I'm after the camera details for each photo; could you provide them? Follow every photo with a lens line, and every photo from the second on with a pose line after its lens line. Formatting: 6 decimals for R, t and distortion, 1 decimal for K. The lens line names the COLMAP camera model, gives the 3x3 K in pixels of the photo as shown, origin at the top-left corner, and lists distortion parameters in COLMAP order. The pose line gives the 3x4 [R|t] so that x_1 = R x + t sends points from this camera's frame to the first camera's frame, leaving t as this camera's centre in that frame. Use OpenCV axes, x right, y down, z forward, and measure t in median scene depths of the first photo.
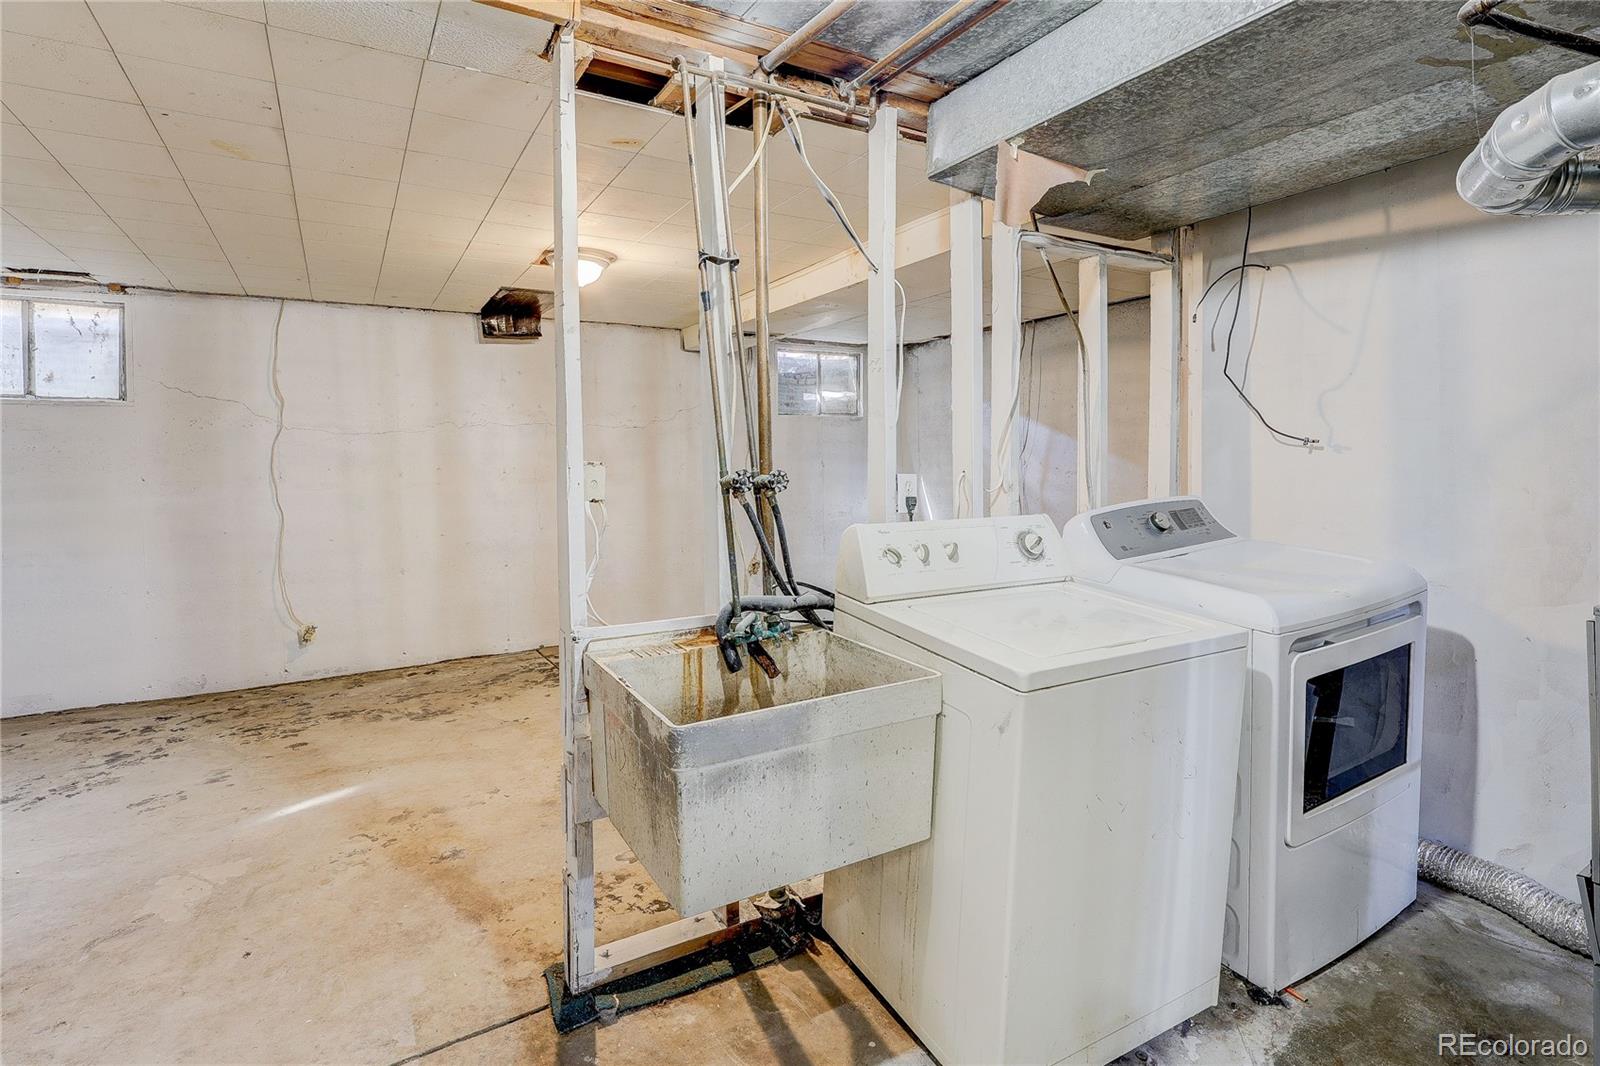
lens RADIAL K [[777.5, 0, 800.0], [0, 777.5, 495.6], [0, 0, 1]] dist [0.001688, -0.000155]
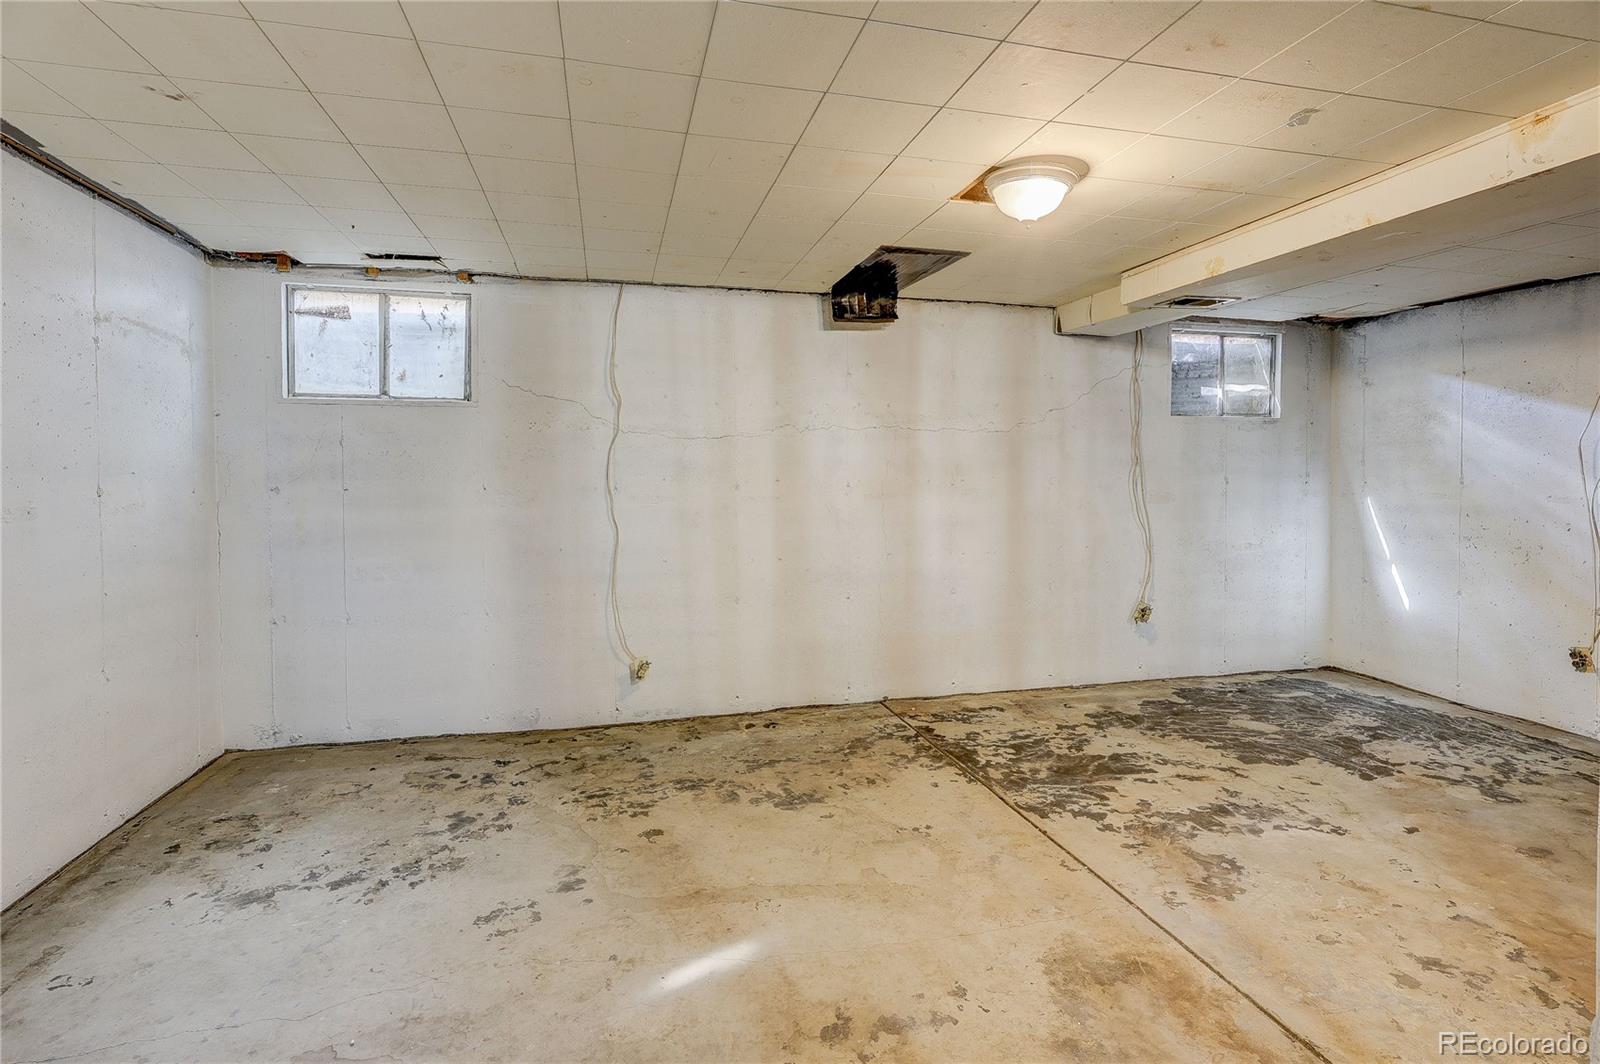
lens RADIAL K [[751.7, 0, 802.5], [0, 751.7, 514.5], [0, 0, 1]] dist [-0.000778, 0.000228]
pose [[0.961131, 0.026418, -0.274825, -0.250843], [-0.023444, 0.999626, 0.014103, -0.011176], [0.275095, -0.007112, 0.961391, 0.264657]]
